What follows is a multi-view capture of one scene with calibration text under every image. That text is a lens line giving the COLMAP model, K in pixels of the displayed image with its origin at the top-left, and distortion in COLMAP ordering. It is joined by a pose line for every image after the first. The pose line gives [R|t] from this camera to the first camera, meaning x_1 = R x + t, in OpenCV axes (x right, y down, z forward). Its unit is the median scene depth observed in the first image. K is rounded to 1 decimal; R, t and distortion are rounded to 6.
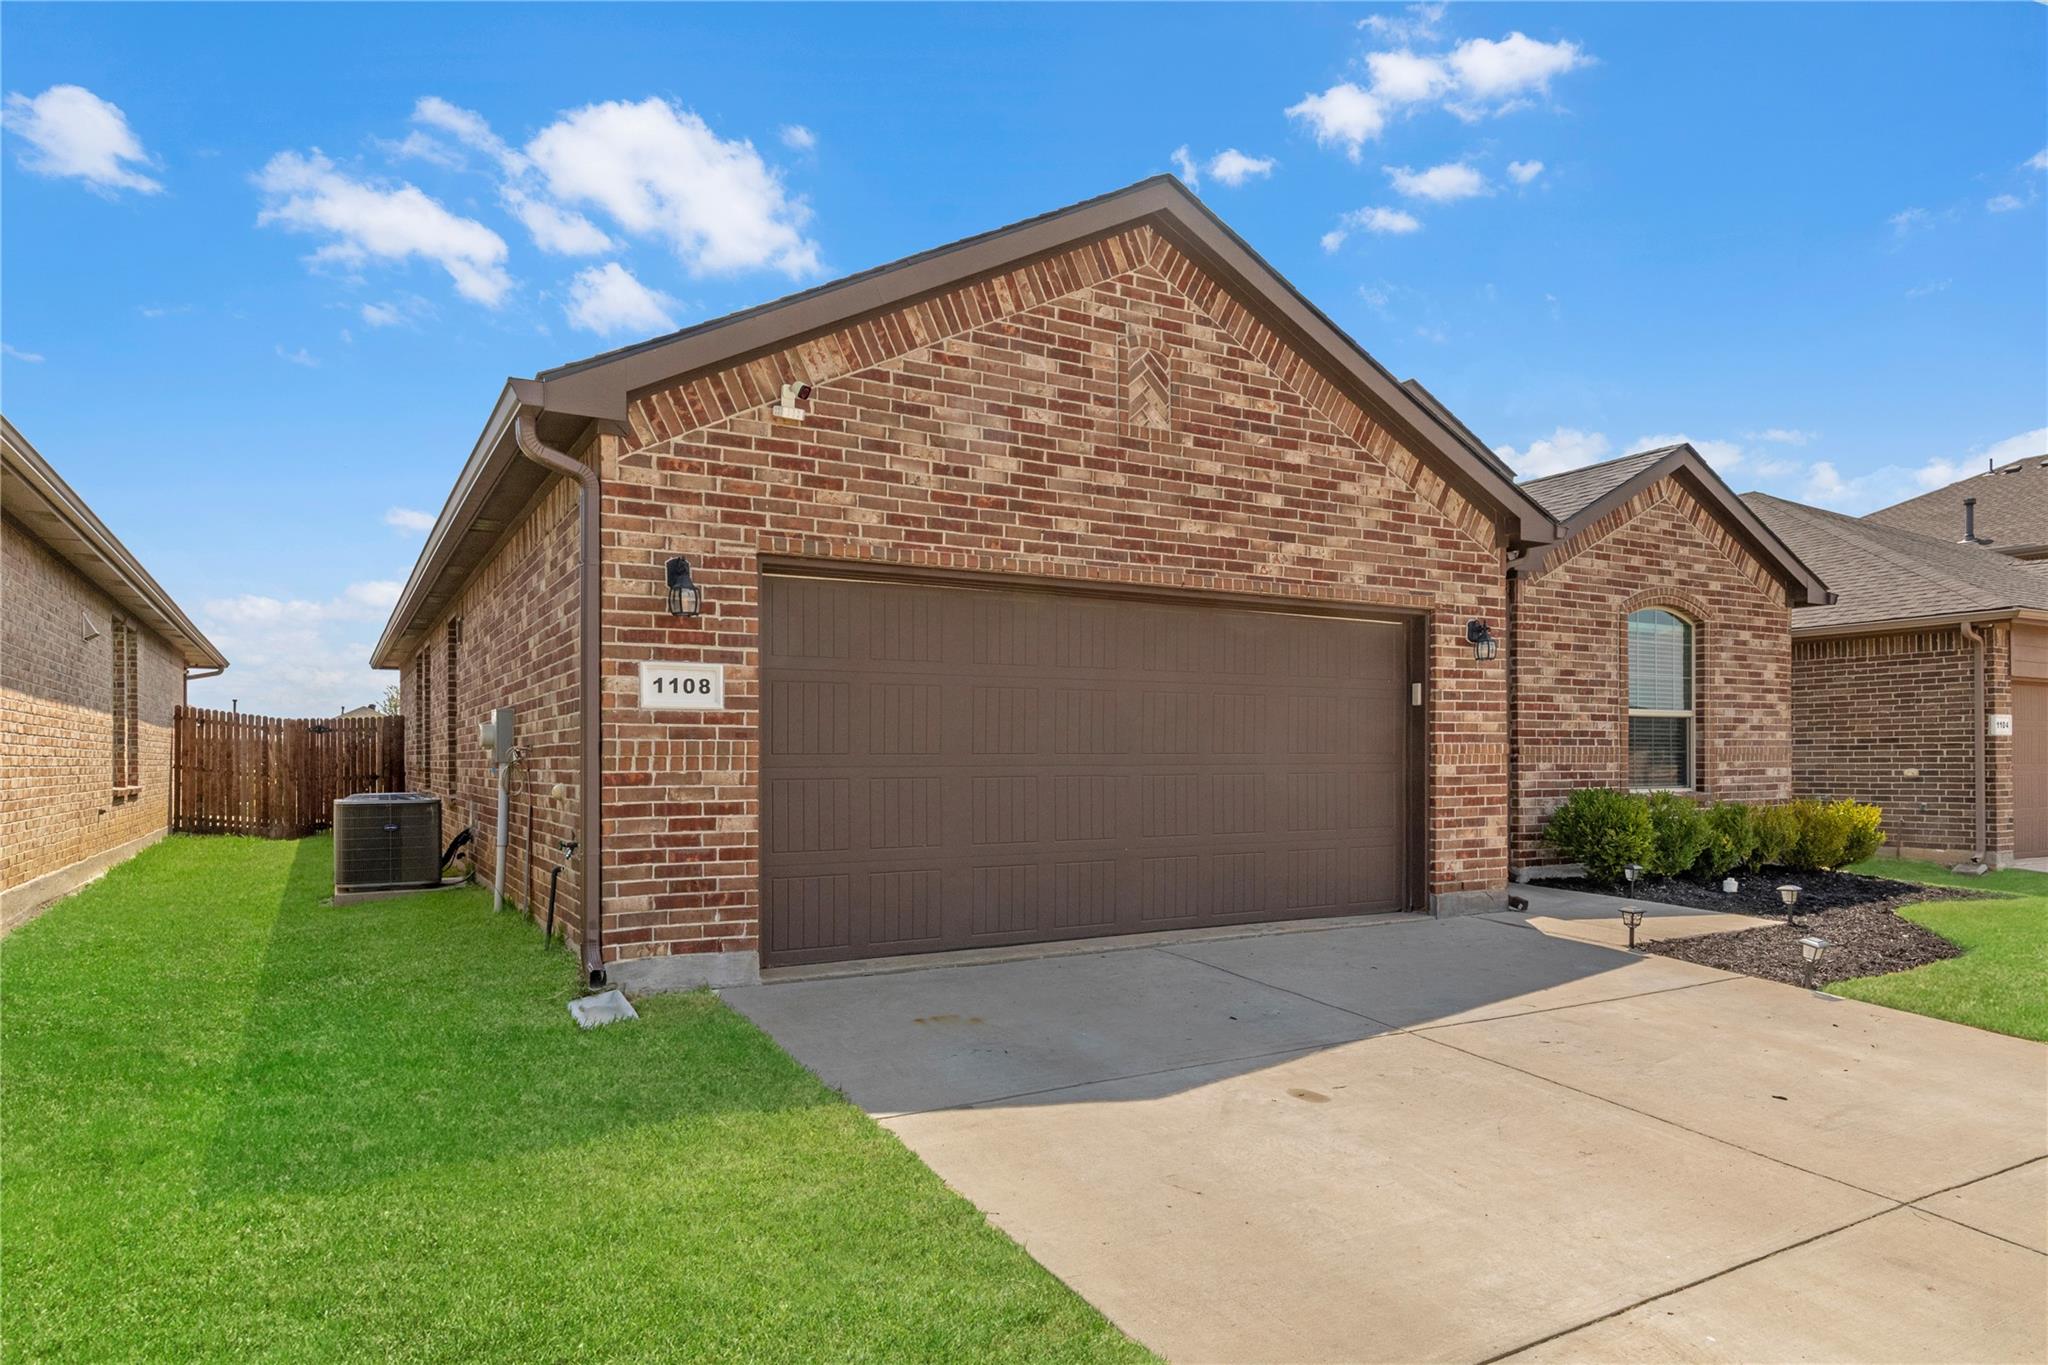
lens RADIAL K [[1230.3, 0, 1029.8], [0, 1230.3, 756.3], [0, 0, 1]] dist [-0.006375, -0.000882]
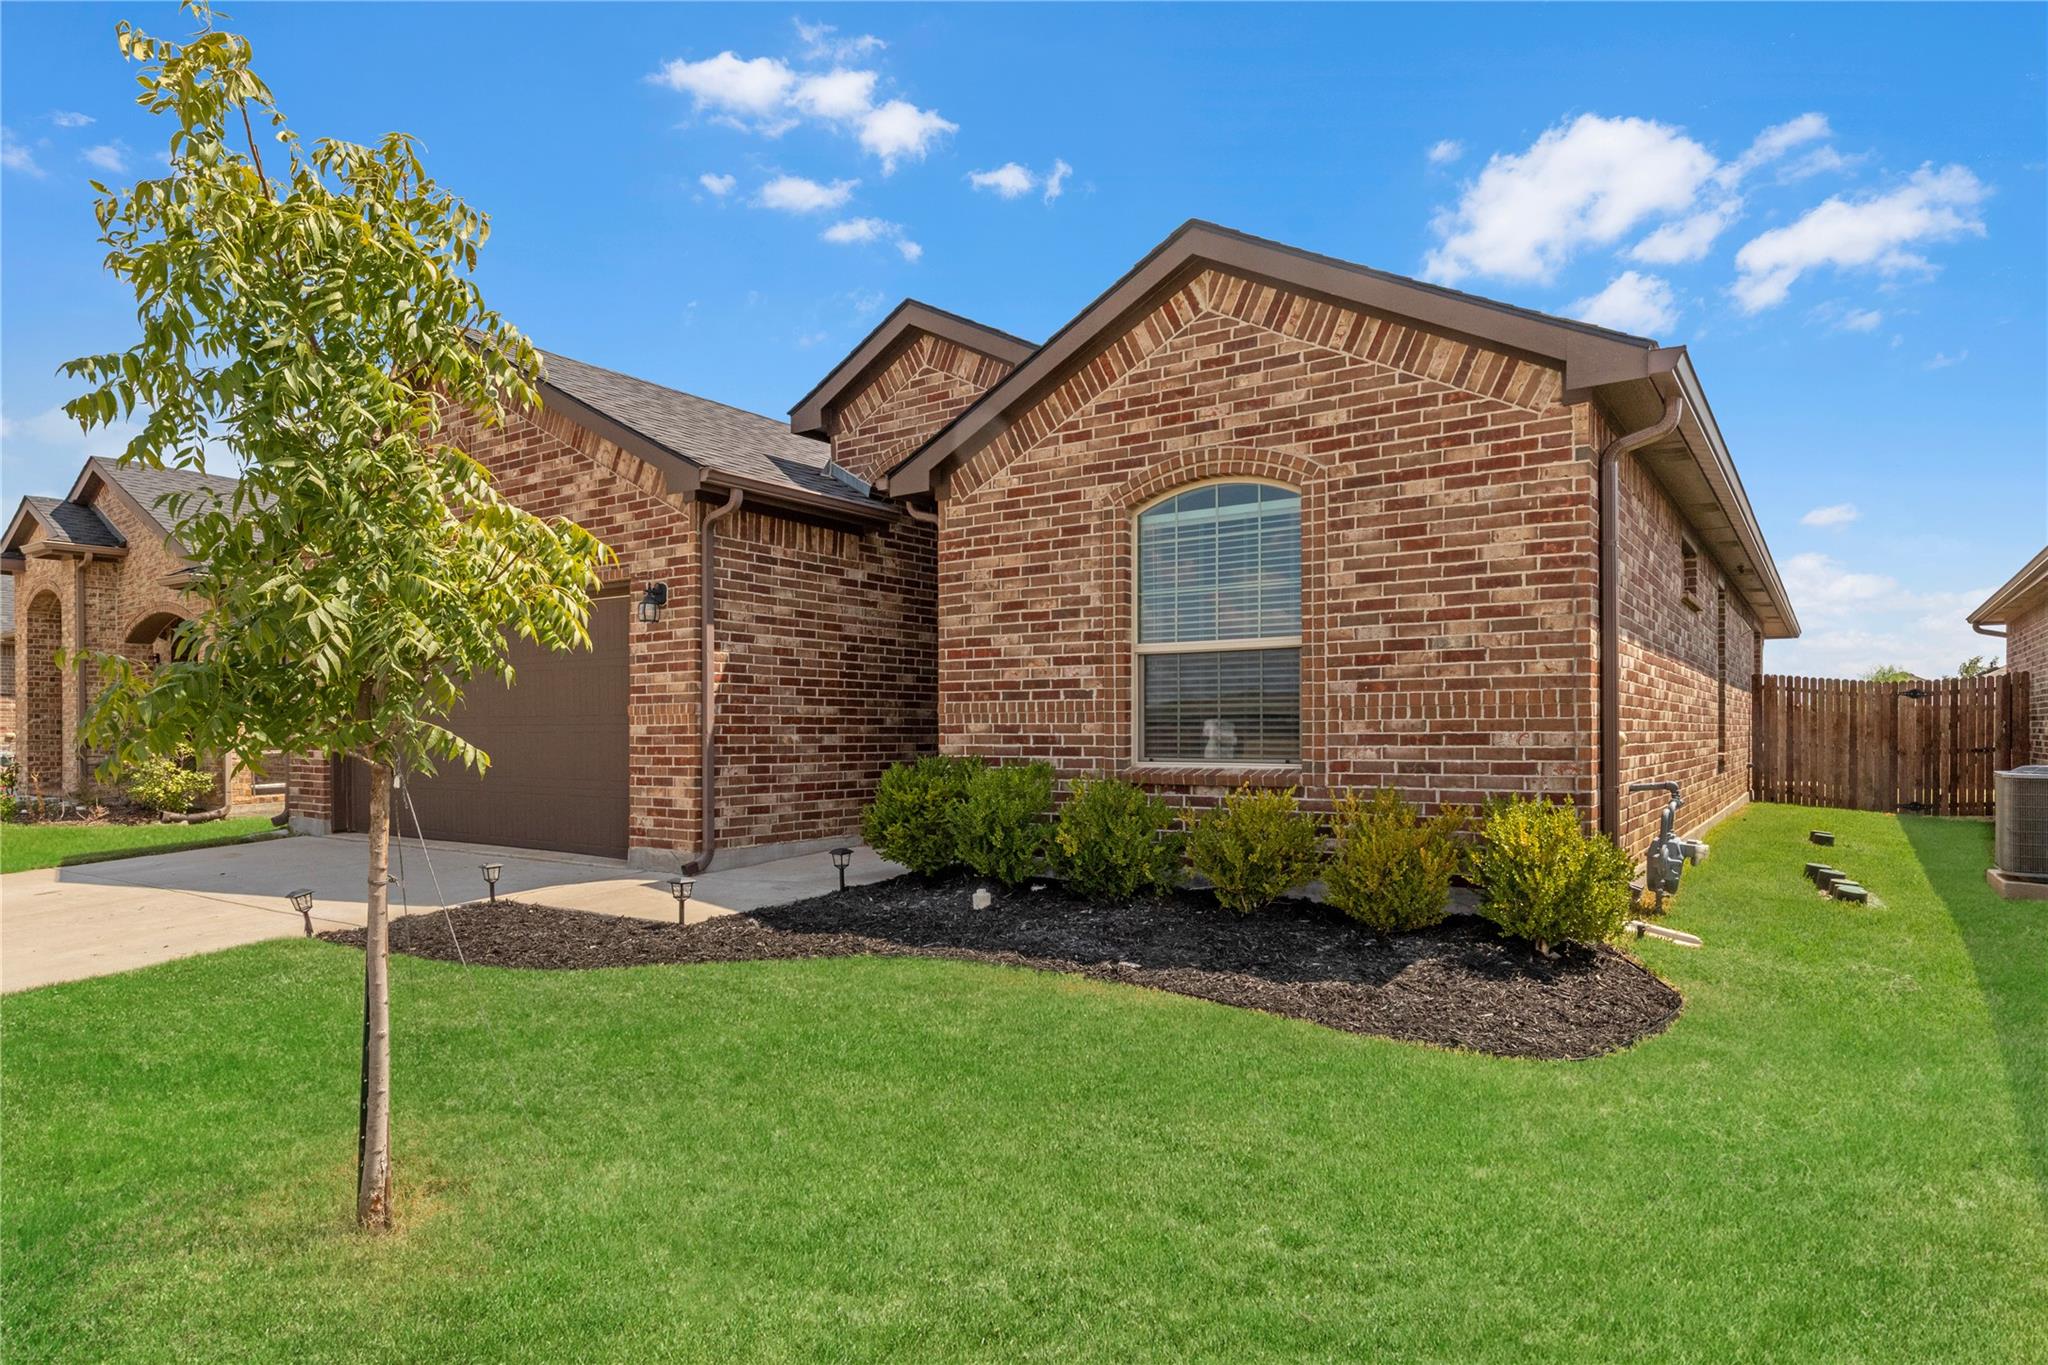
lens RADIAL K [[1167.3, 0, 1020.3], [0, 1167.3, 727.7], [0, 0, 1]] dist [0.007595, 0.000307]
pose [[0.418463, -0.001093, -0.908233, 1.119359], [0.003937, 0.999992, 0.000610, 0.007895], [0.908225, -0.003831, 0.418464, 0.710474]]
